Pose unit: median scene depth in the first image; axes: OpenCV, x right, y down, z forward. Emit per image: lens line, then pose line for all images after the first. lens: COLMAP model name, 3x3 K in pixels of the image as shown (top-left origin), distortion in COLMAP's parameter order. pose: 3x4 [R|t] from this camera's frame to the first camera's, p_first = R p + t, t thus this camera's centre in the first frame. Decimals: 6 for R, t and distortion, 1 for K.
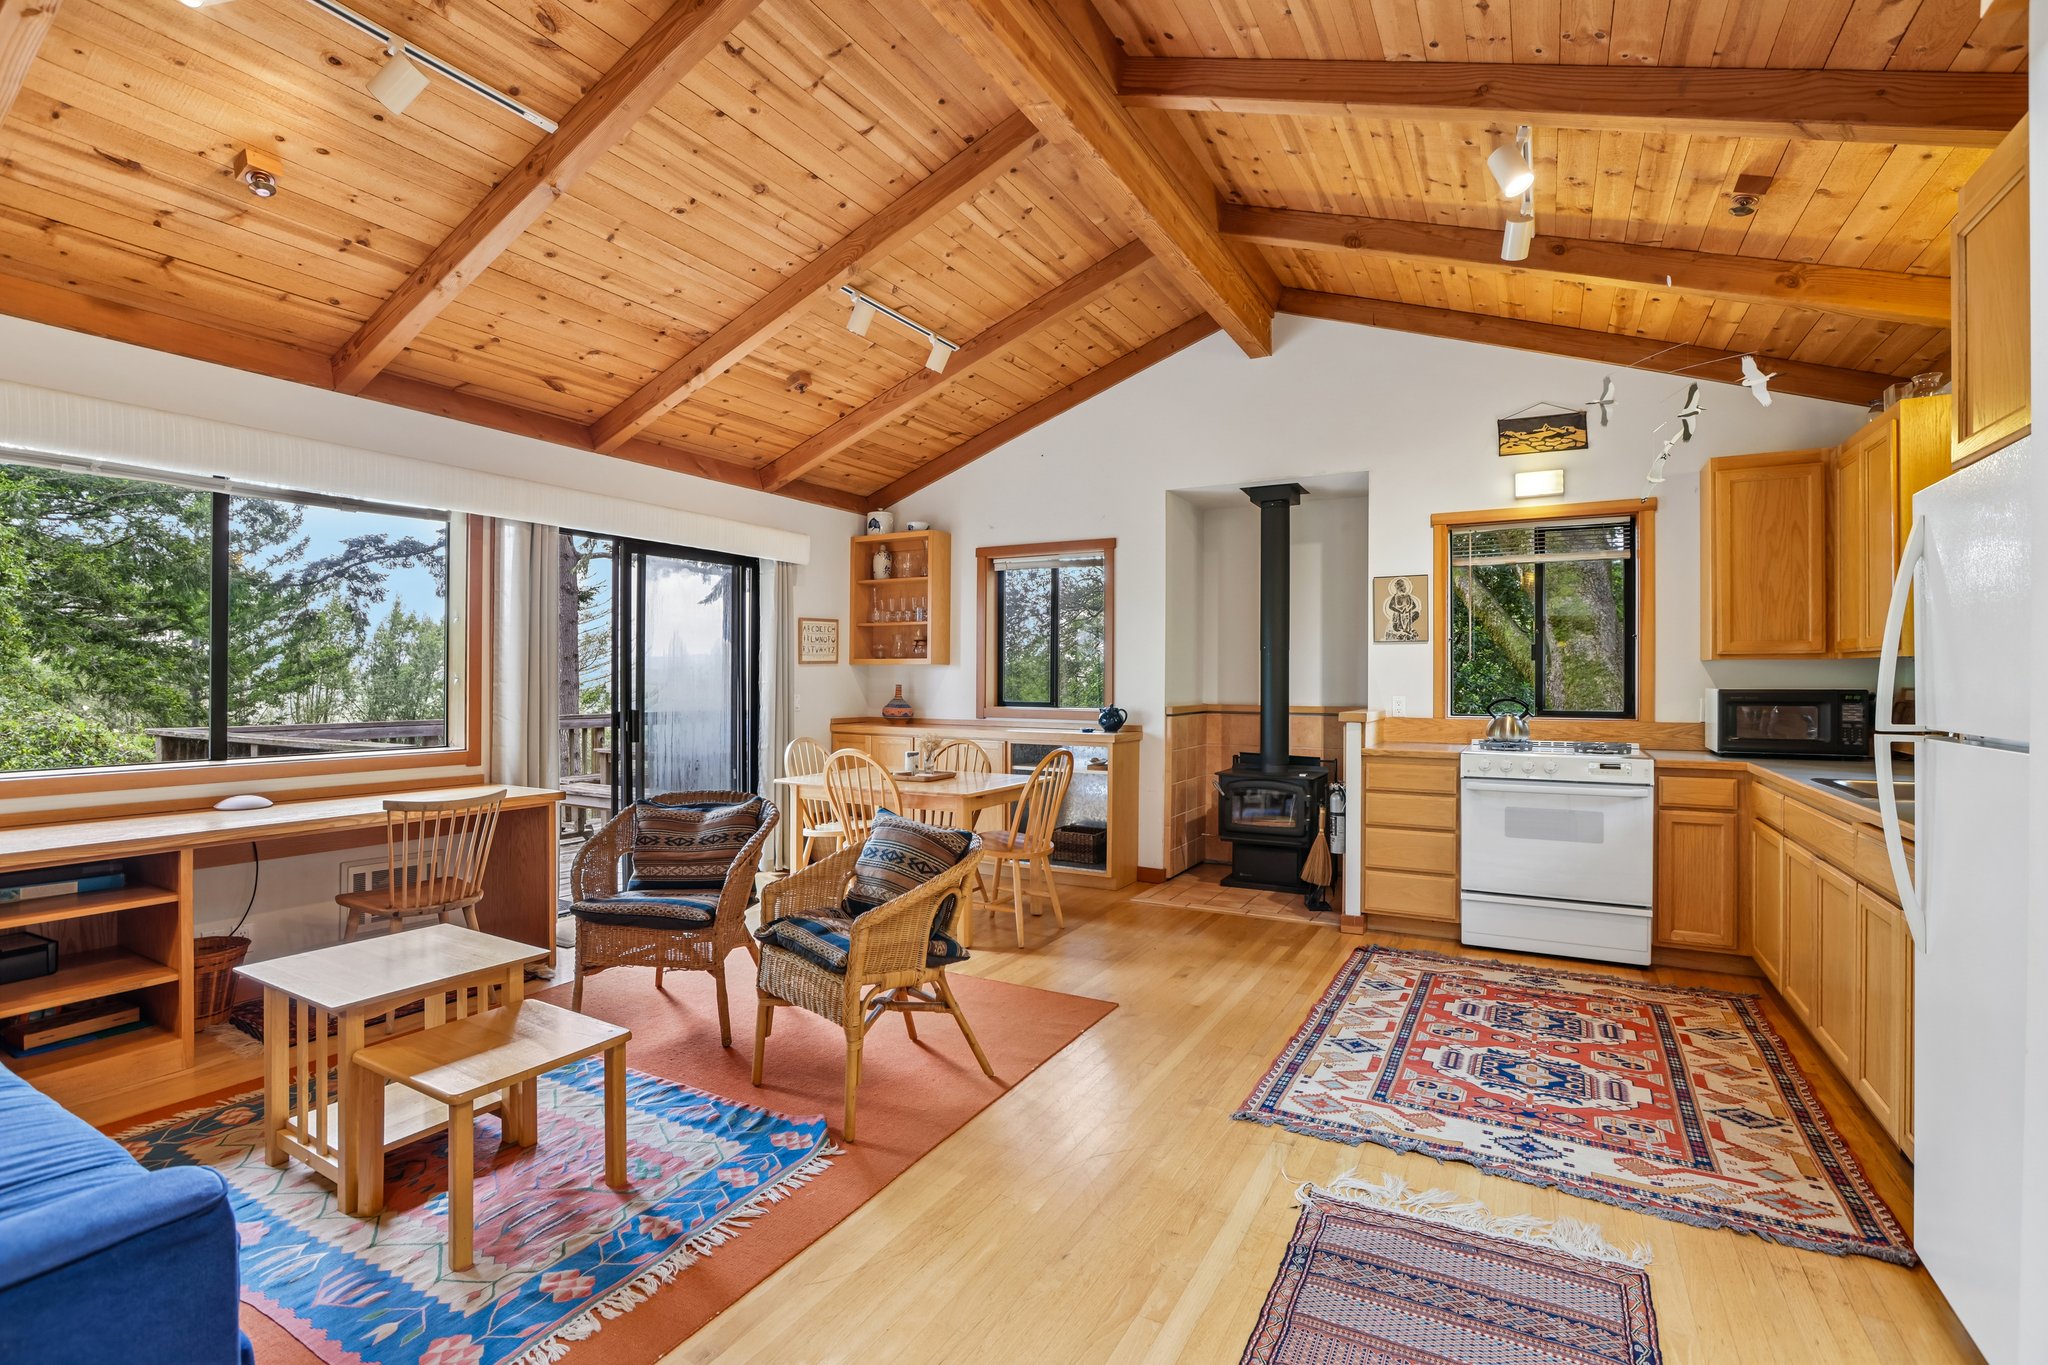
lens RADIAL K [[935.9, 0, 1020.3], [0, 935.9, 682.6], [0, 0, 1]] dist [-0.023910, -0.000552]
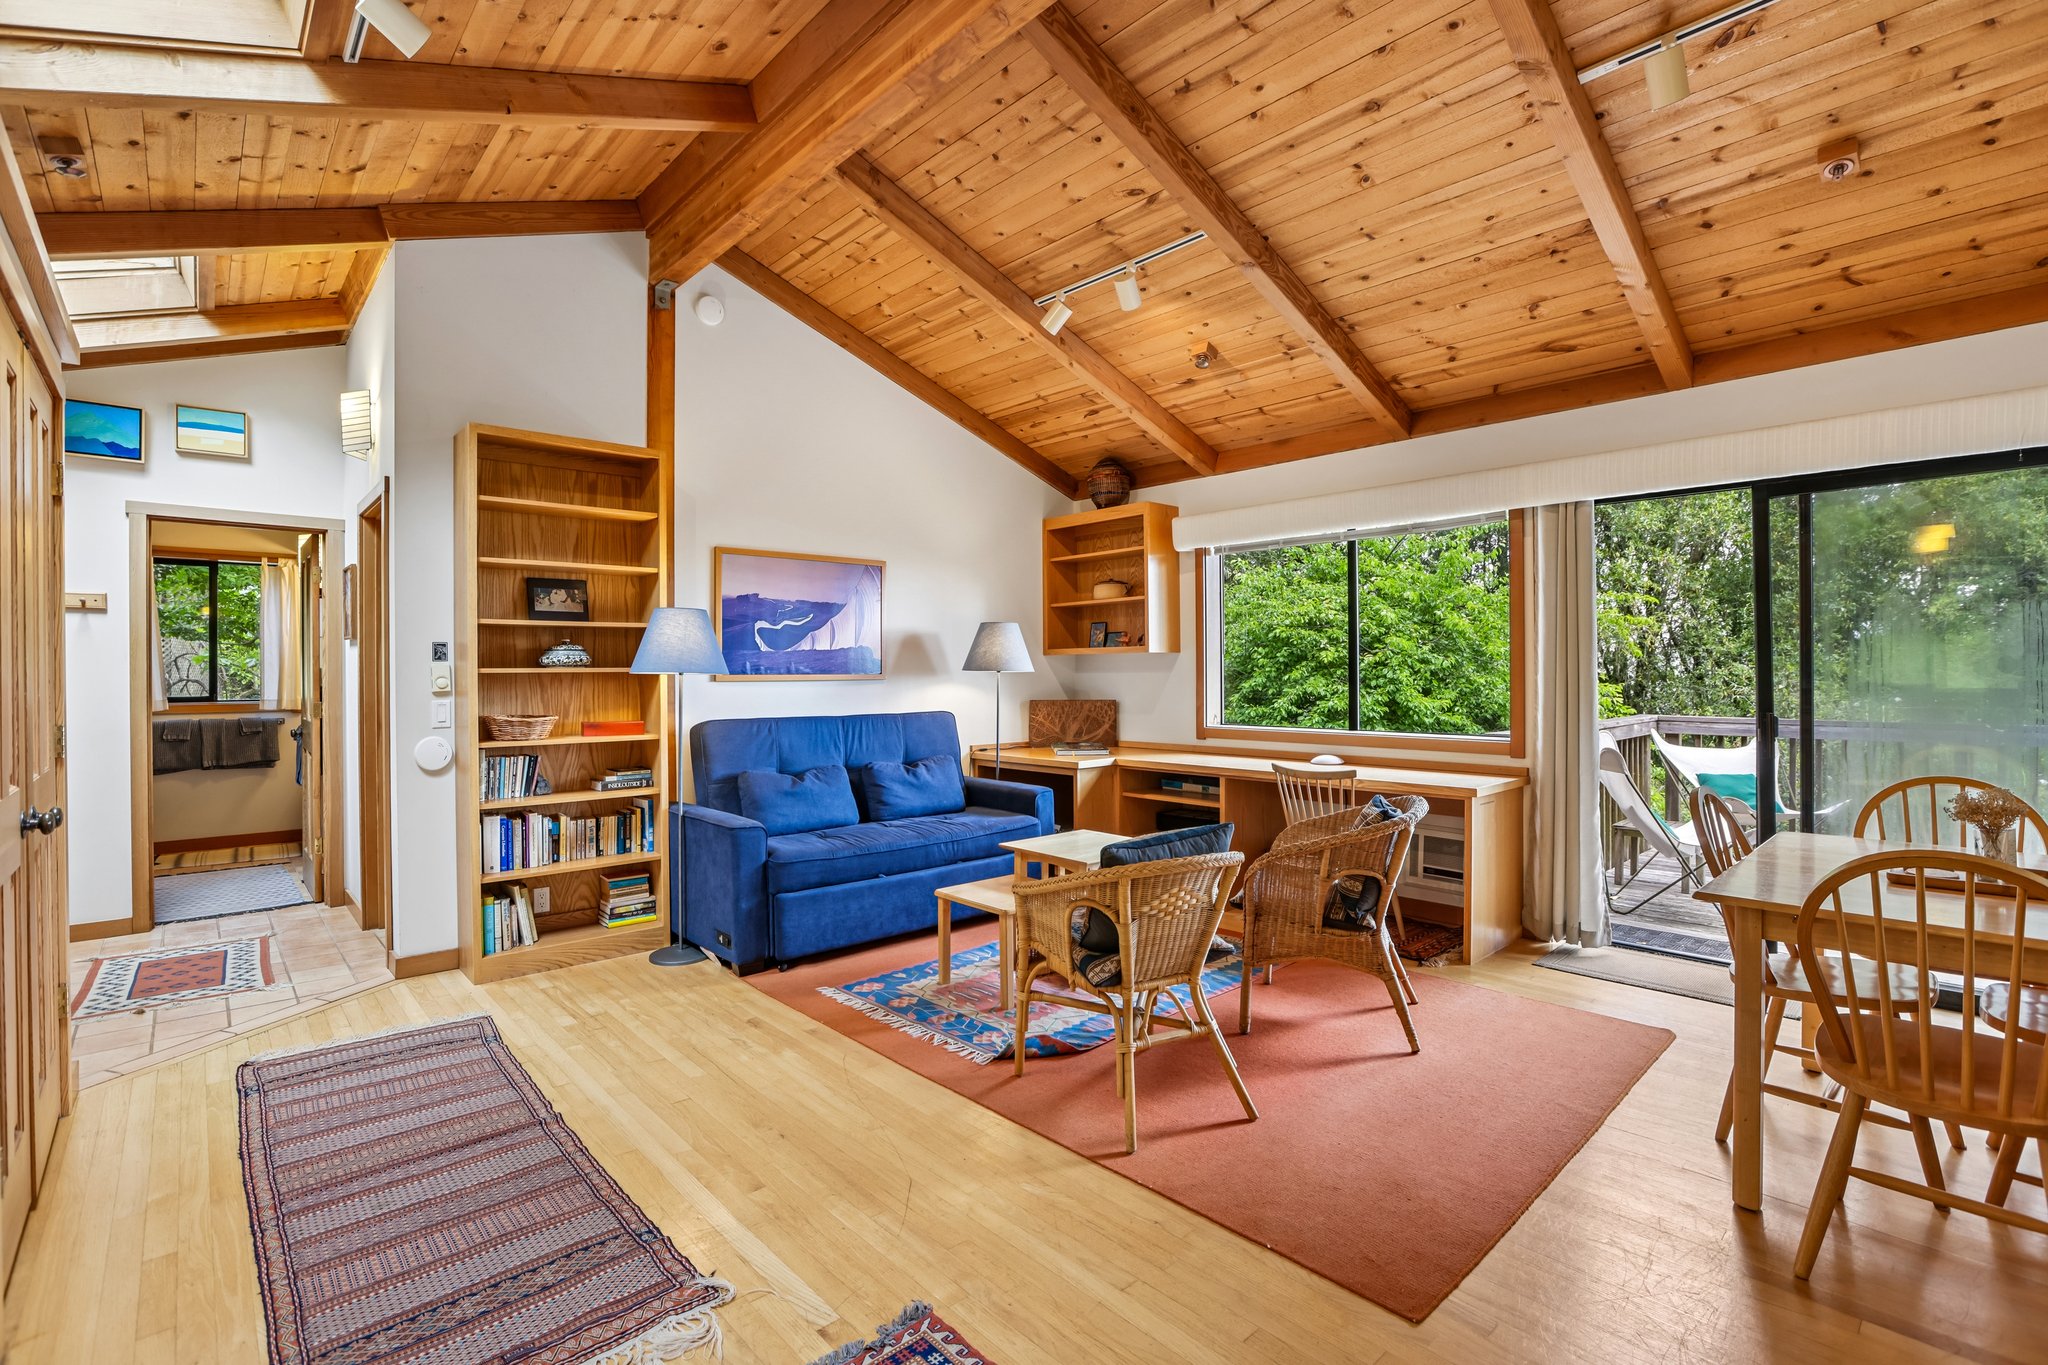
lens RADIAL K [[935.9, 0, 1024.8], [0, 935.9, 677.0], [0, 0, 1]] dist [-0.023910, -0.000552]
pose [[-0.308742, 0.004576, -0.951135, 0.749164], [0.002765, 0.999989, 0.003913, -0.004957], [0.951142, -0.001422, -0.308751, 1.115908]]
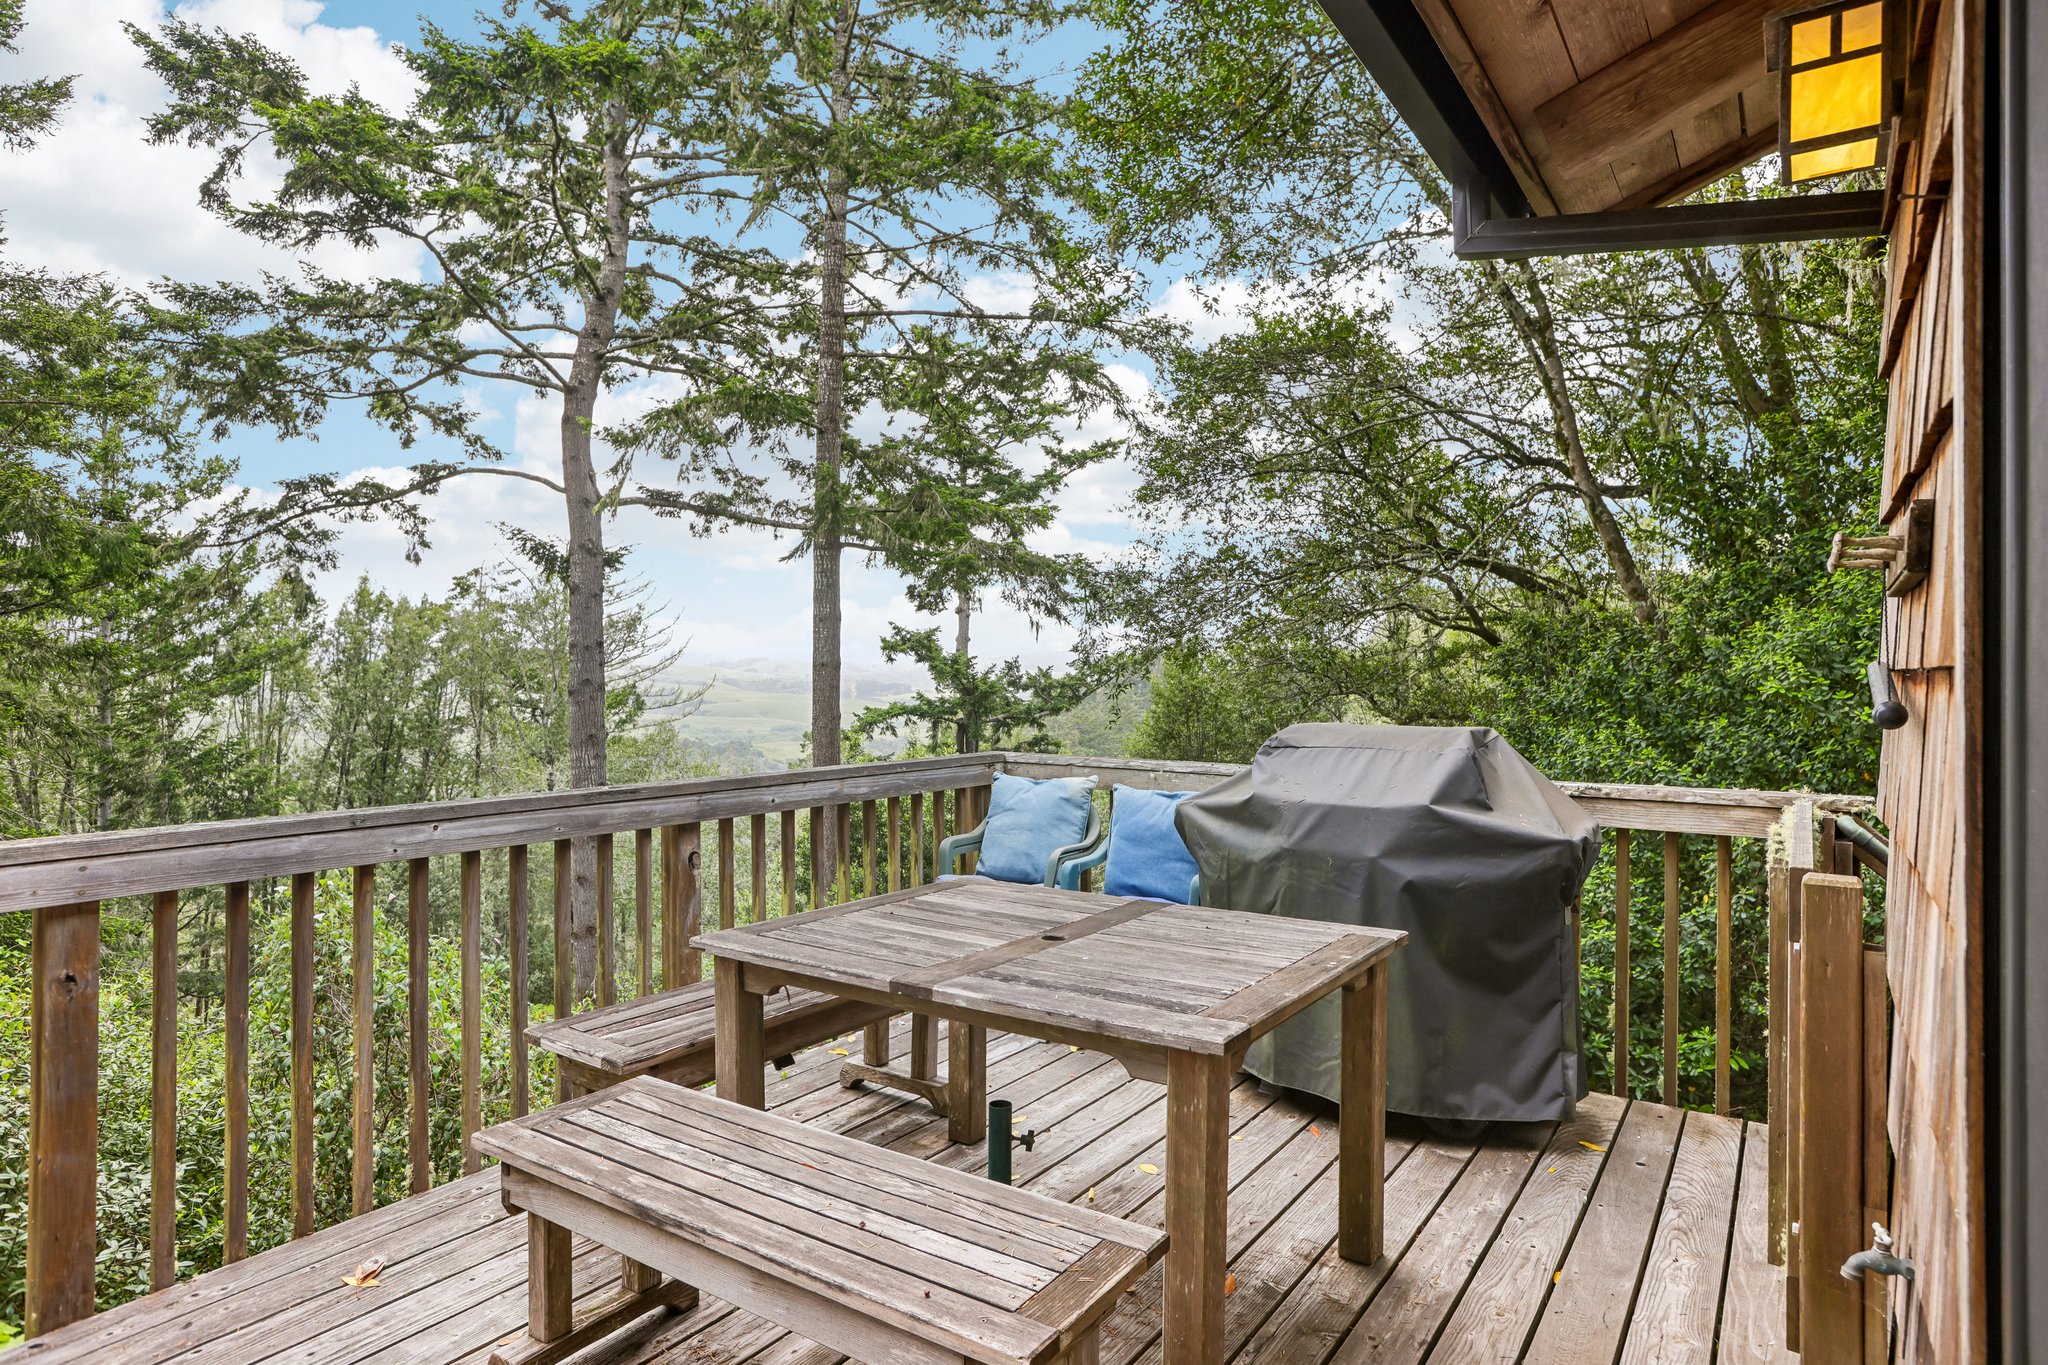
lens RADIAL K [[1148.0, 0, 1028.5], [0, 1148.0, 677.4], [0, 0, 1]] dist [0.005662, 0.001157]
pose [[0.996216, -0.000959, -0.086906, -0.079260], [0.000608, 0.999992, -0.004060, -0.000167], [0.086909, 0.003992, 0.996208, 0.162786]]
